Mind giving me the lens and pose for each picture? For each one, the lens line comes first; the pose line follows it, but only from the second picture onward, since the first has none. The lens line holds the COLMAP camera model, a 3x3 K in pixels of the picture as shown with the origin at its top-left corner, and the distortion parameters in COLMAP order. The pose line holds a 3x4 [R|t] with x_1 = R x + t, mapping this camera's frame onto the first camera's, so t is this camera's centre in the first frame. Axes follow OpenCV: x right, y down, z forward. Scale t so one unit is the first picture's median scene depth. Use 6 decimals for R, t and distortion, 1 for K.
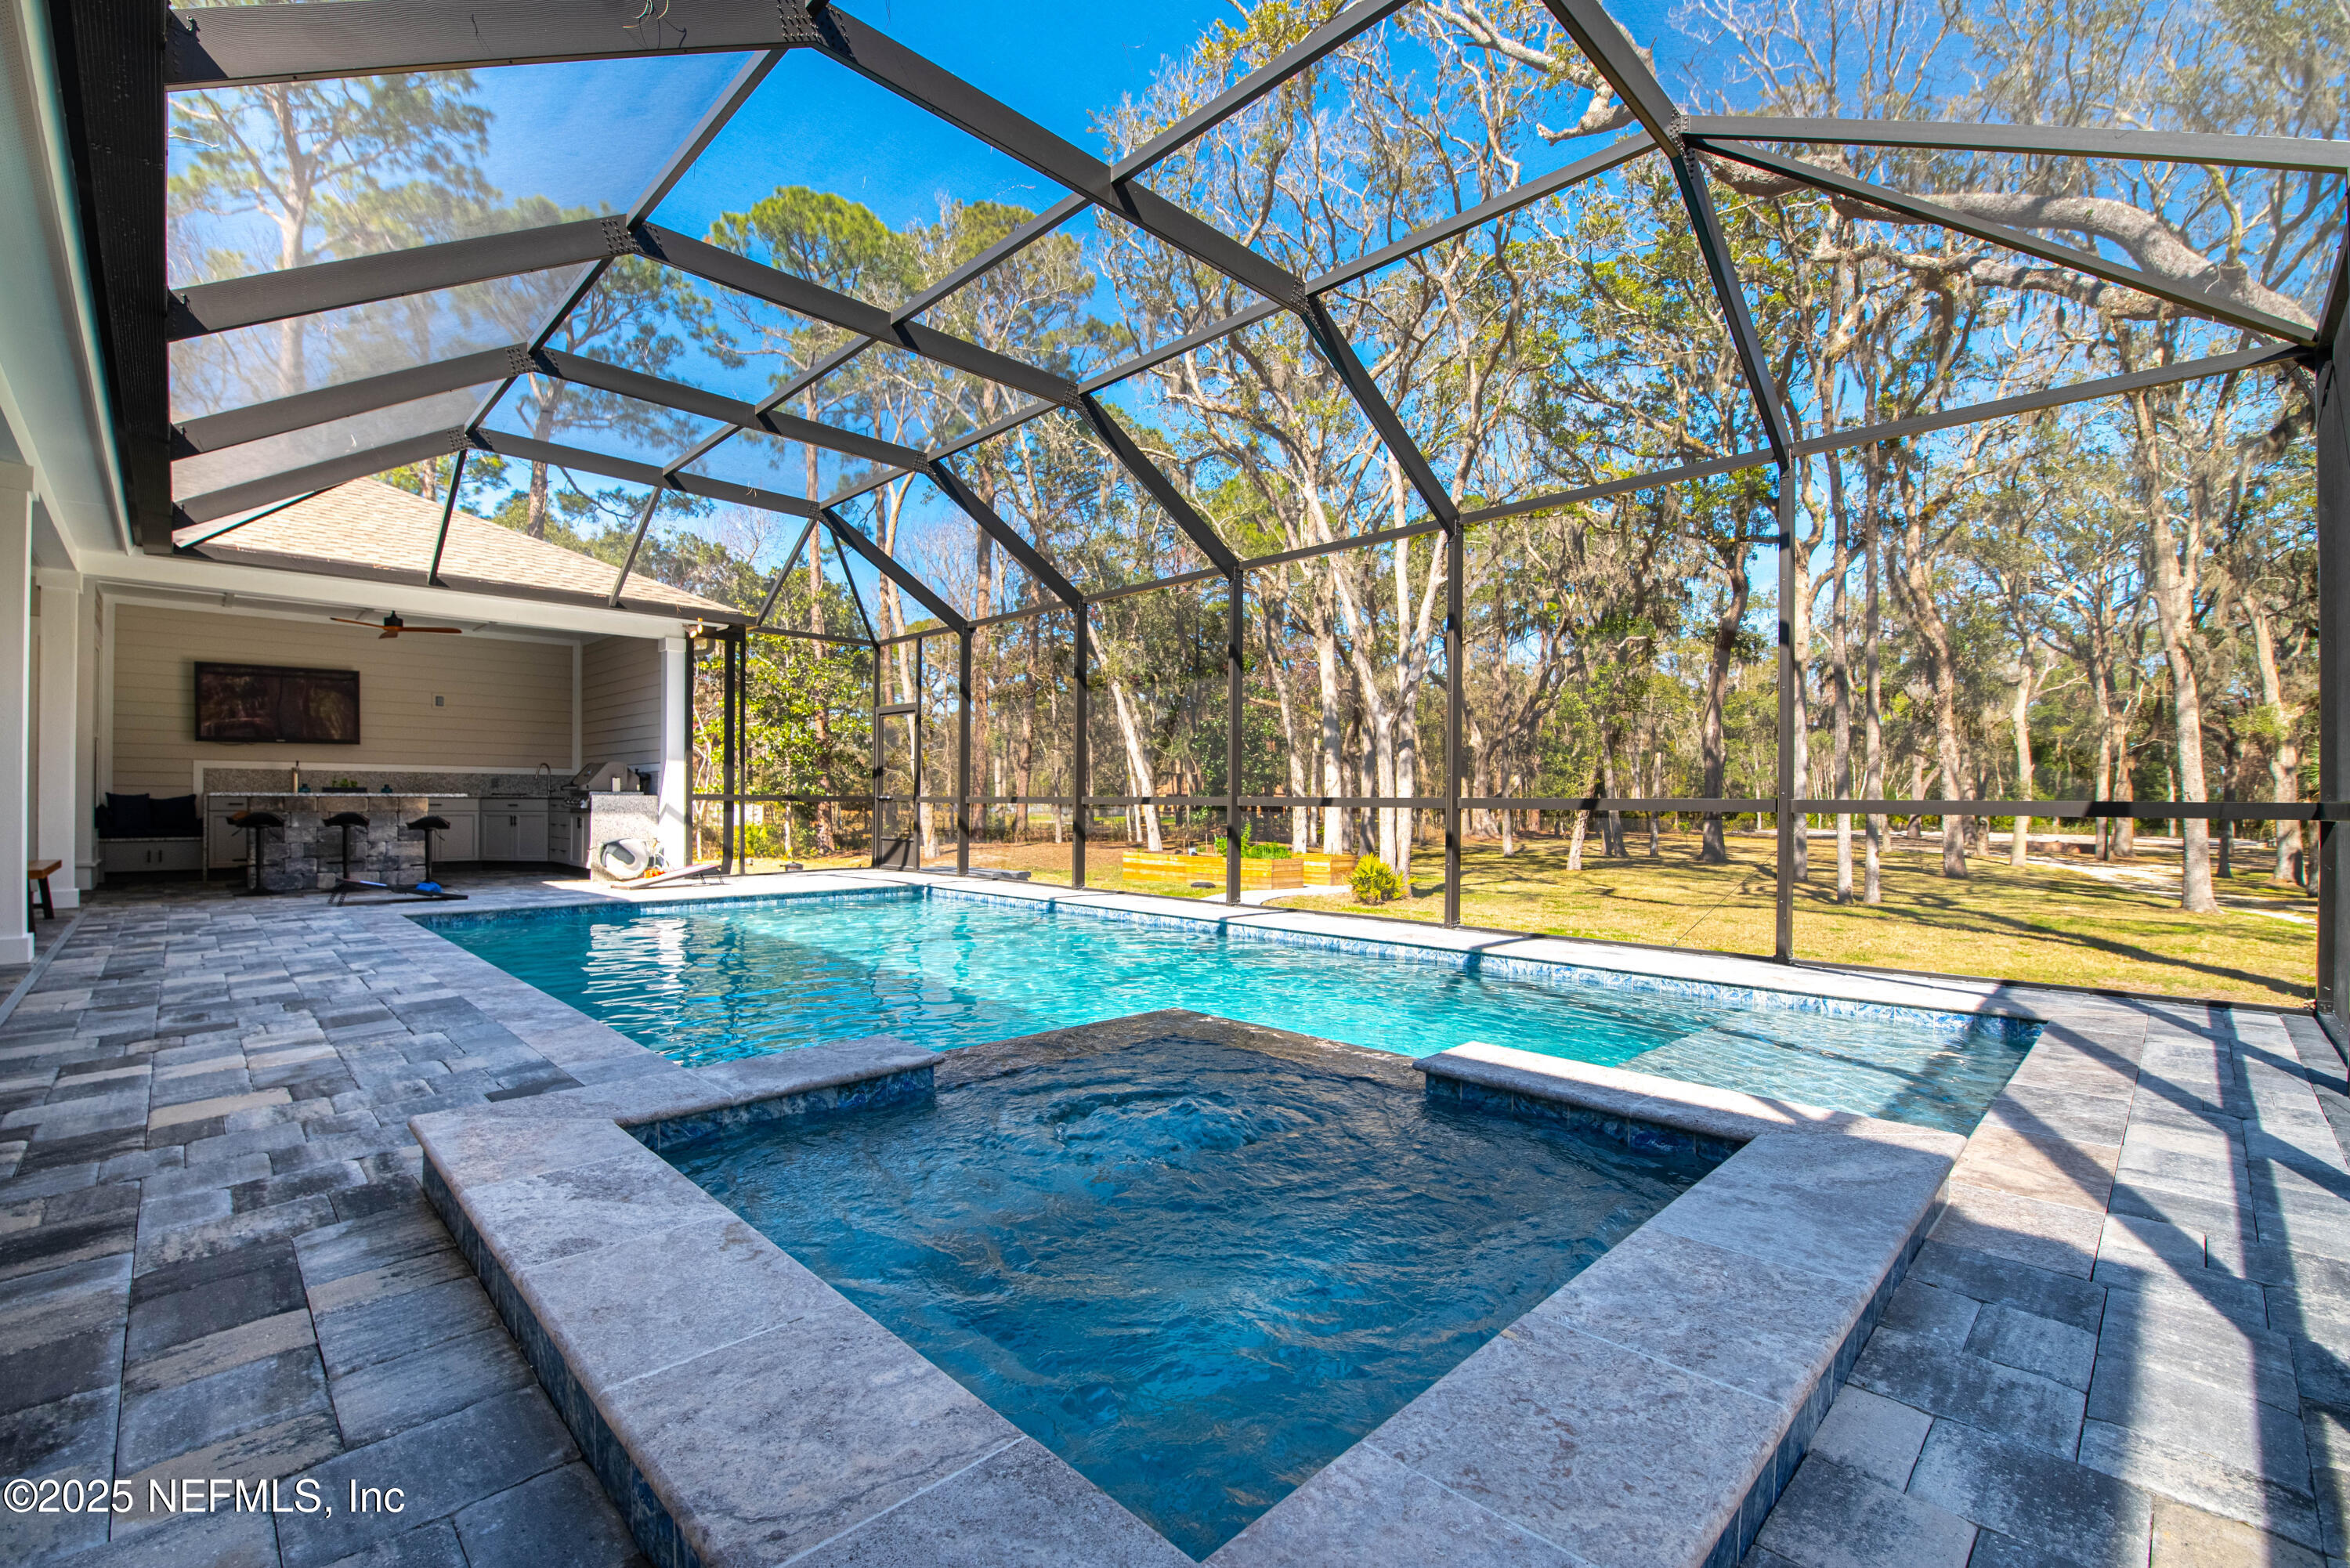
lens RADIAL K [[1009.1, 0, 1166.3], [0, 1009.1, 798.4], [0, 0, 1]] dist [-0.001209, -0.000198]
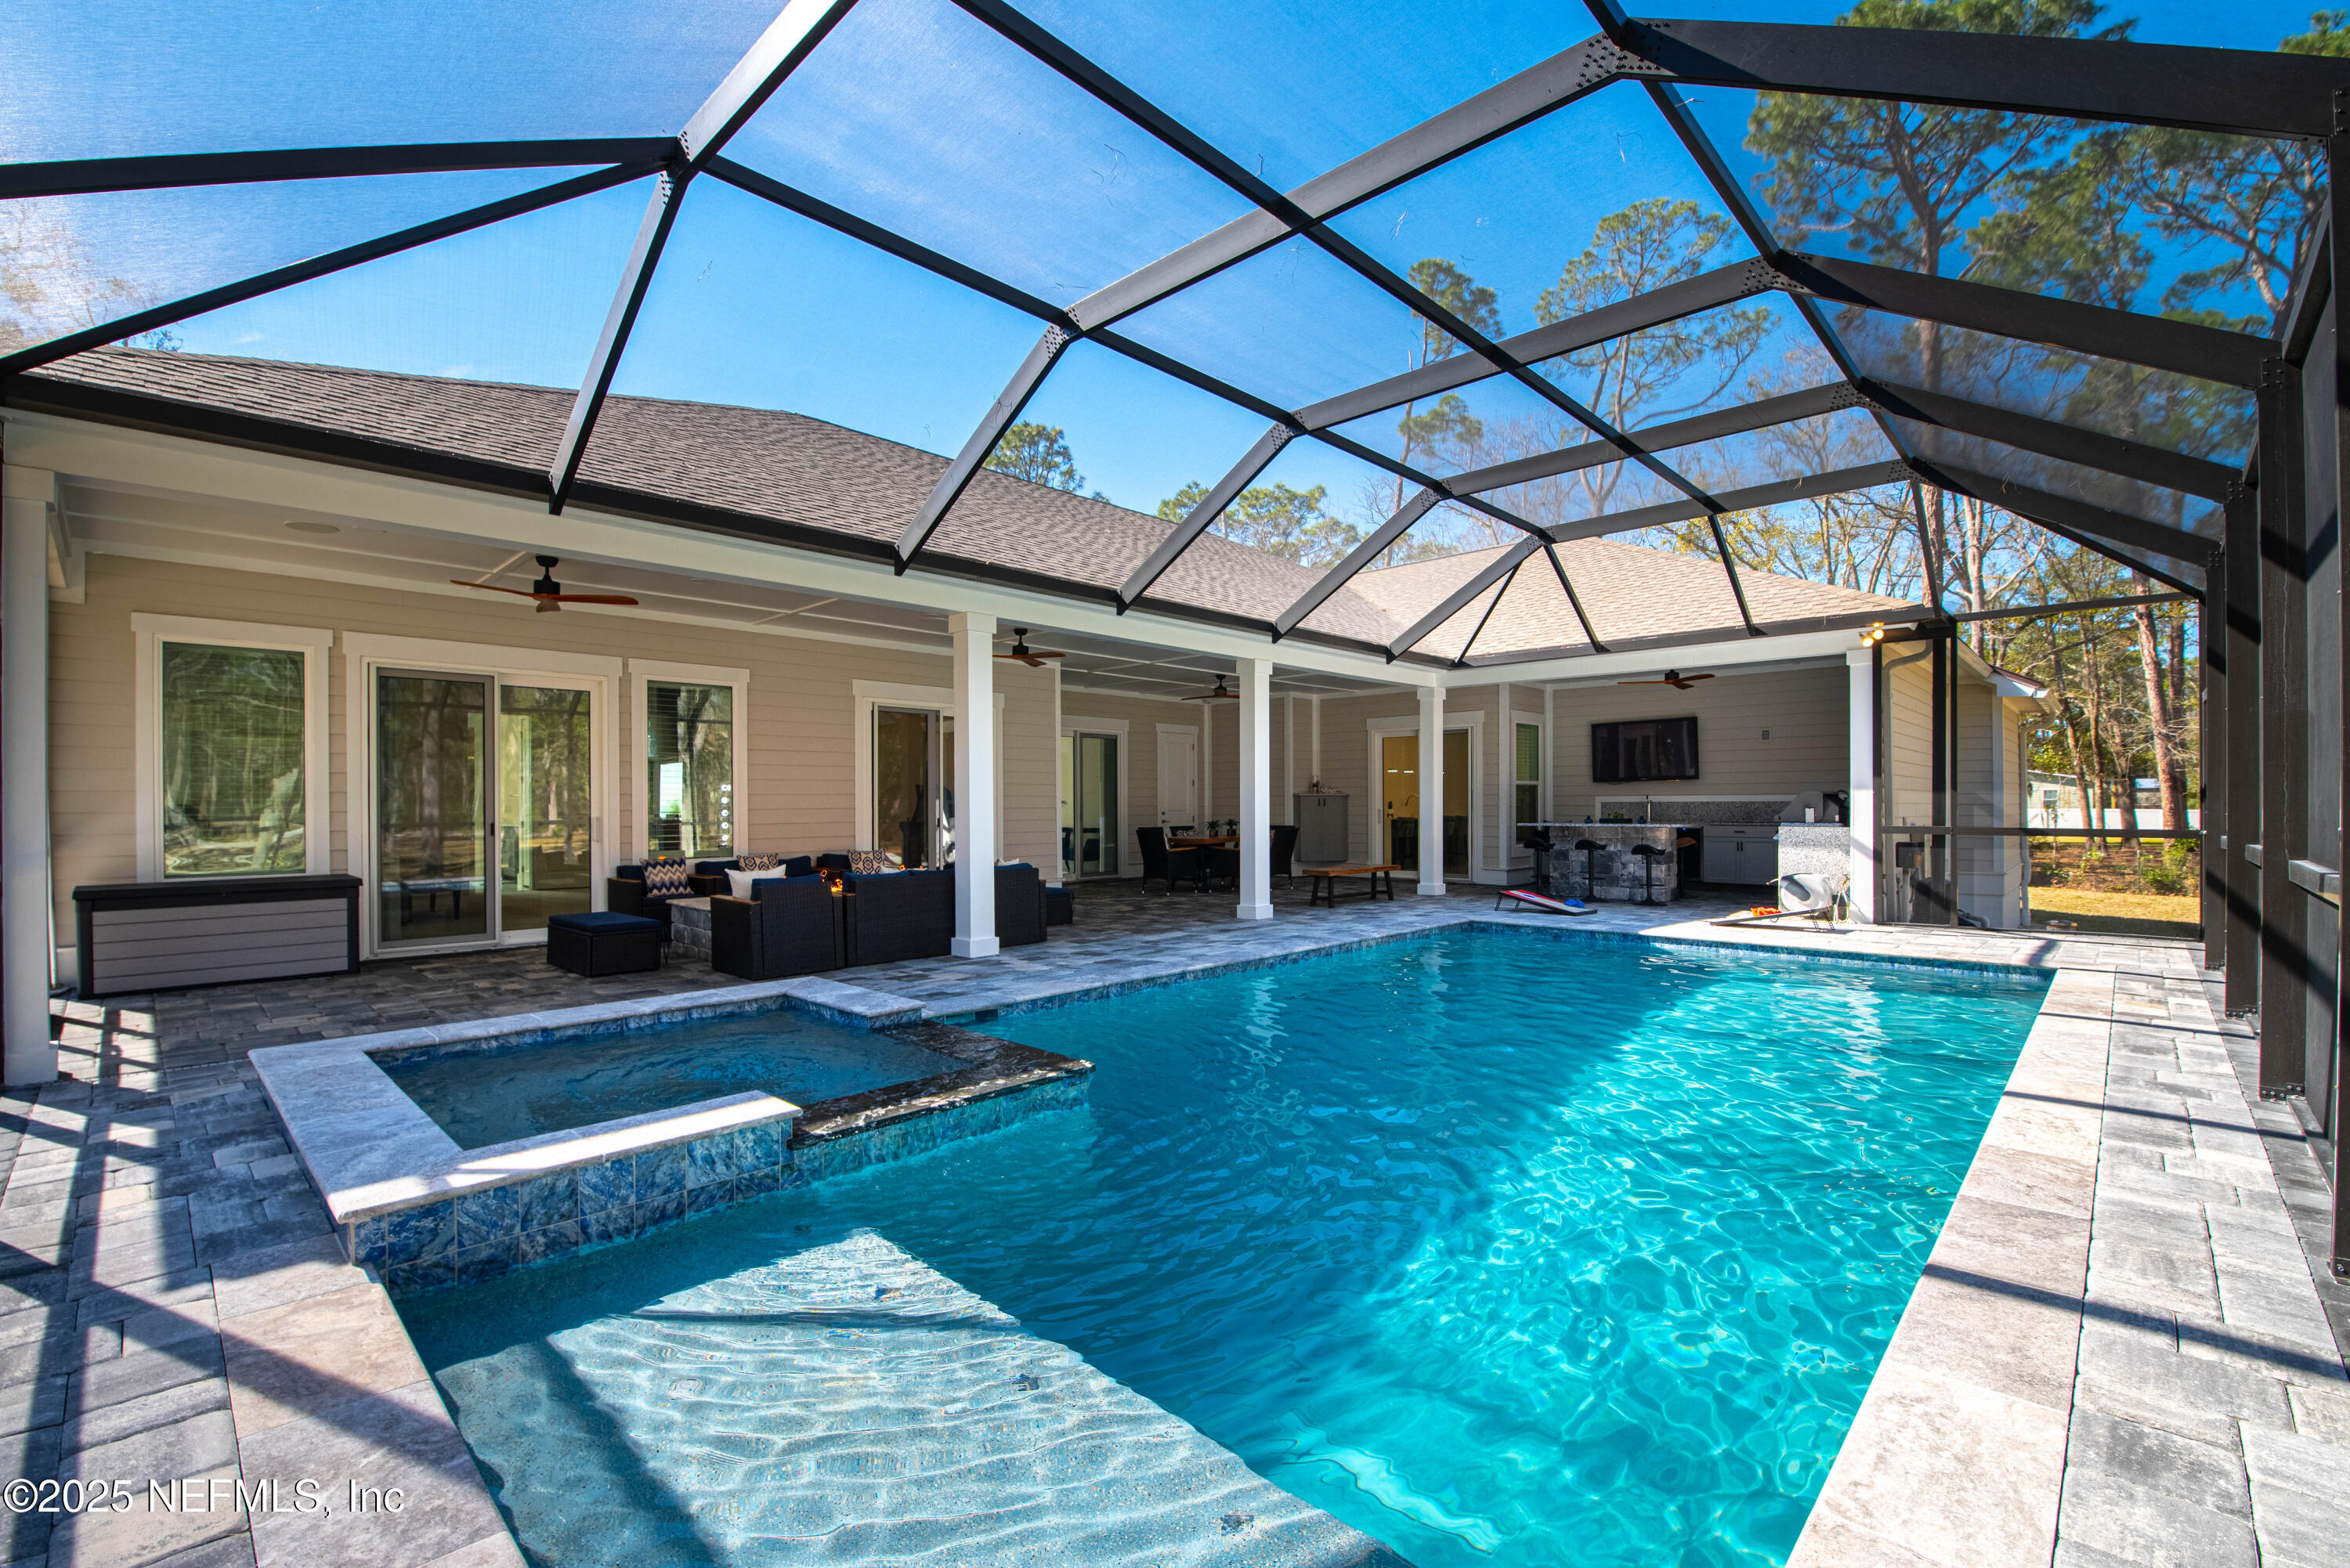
lens RADIAL K [[1009.1, 0, 1166.3], [0, 1009.1, 798.4], [0, 0, 1]] dist [-0.001209, -0.000198]
pose [[0.023524, -0.011559, -0.999656, 0.490152], [0.004164, 0.999926, -0.011465, -0.027007], [0.999715, -0.003893, 0.023571, 0.479411]]
